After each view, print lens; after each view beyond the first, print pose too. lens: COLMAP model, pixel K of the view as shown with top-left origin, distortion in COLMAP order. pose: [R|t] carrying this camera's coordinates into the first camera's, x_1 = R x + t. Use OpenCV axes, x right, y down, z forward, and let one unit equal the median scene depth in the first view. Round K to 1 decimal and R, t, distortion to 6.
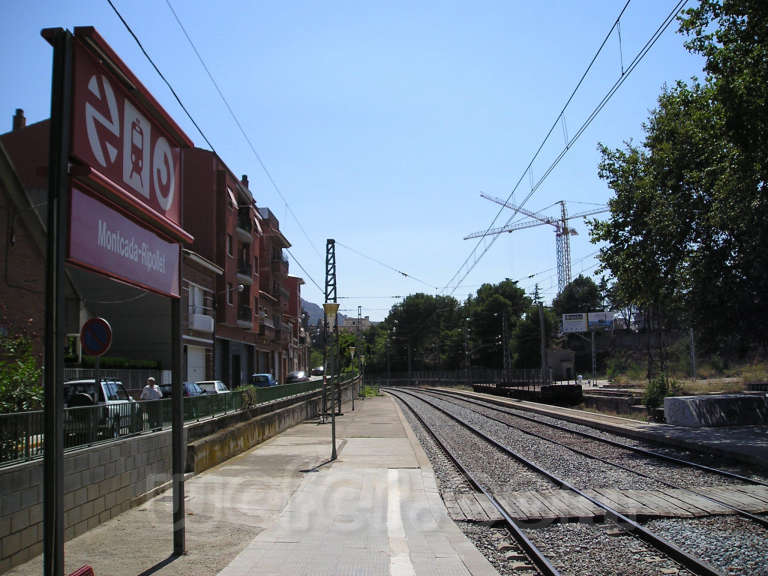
lens RADIAL K [[784.9, 0, 401.7], [0, 784.9, 287.8], [0, 0, 1]] dist [-0.141757, 0.108320]
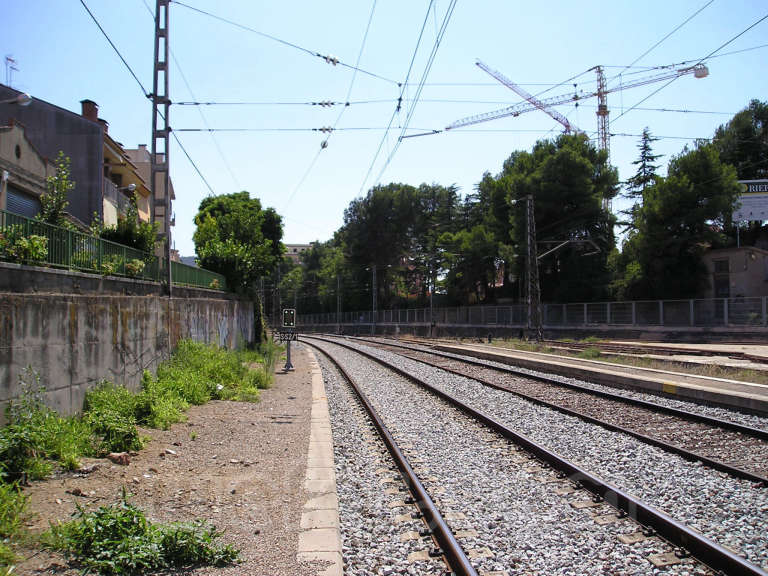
lens RADIAL K [[784.9, 0, 401.7], [0, 784.9, 287.8], [0, 0, 1]] dist [-0.141757, 0.108320]
pose [[0.997979, 0.012930, 0.062208, -0.008686], [-0.017549, 0.997082, 0.074293, 0.044415], [-0.061065, -0.075235, 0.995294, 0.388570]]
